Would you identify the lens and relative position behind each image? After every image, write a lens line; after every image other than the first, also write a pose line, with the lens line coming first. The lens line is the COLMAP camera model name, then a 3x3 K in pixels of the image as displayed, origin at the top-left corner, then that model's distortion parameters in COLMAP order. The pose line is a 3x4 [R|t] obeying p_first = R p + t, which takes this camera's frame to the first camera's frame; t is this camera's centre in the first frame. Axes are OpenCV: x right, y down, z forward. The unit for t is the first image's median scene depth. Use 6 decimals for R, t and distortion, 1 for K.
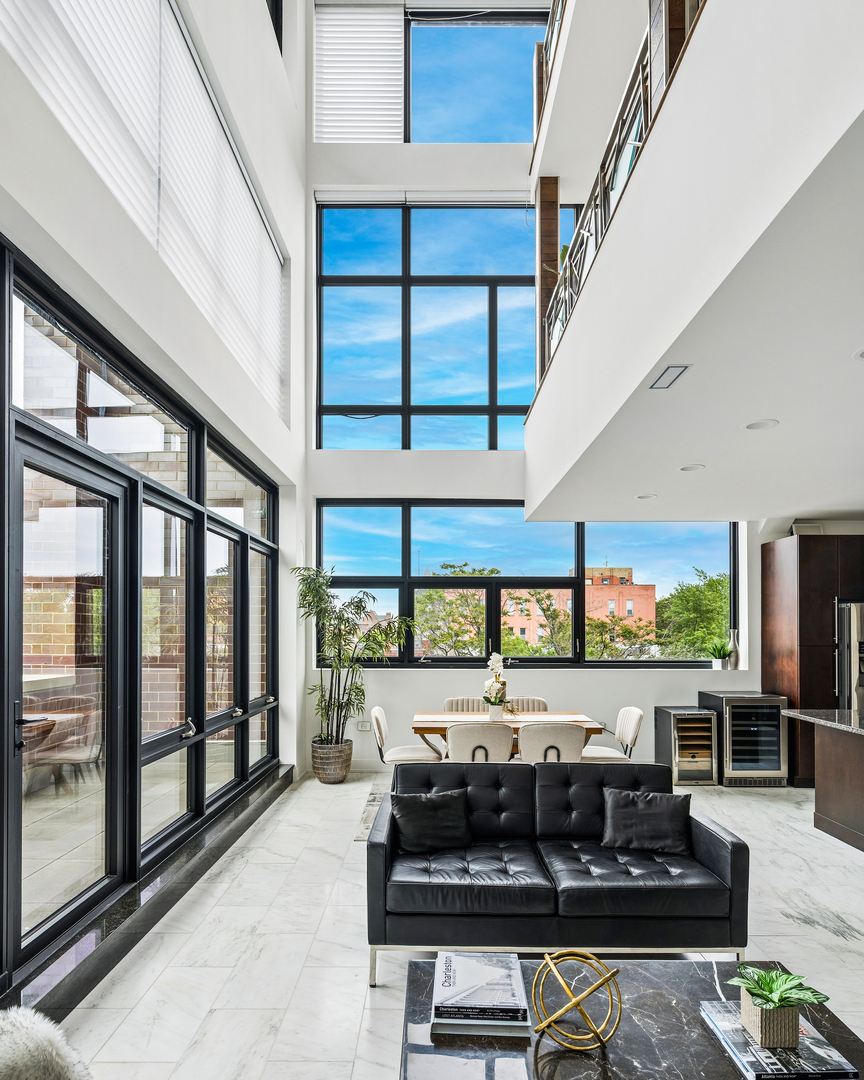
lens RADIAL K [[613.9, 0, 435.5], [0, 613.9, 632.5], [0, 0, 1]] dist [-0.000173, 0.001425]
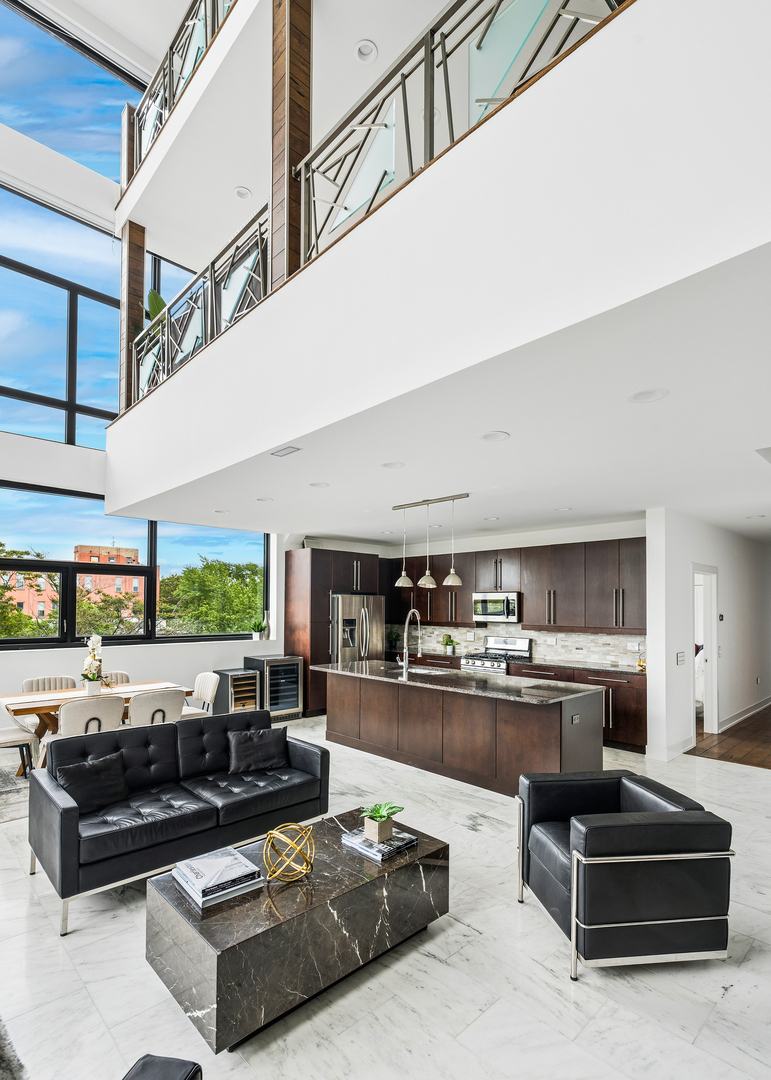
lens RADIAL K [[526.3, 0, 384.3], [0, 526.3, 613.9], [0, 0, 1]] dist [0.000518, 0.000023]
pose [[0.726359, -0.006618, 0.687284, -0.153891], [-0.002802, 0.999917, 0.012589, -0.014891], [-0.687310, -0.011070, 0.726280, -0.050623]]
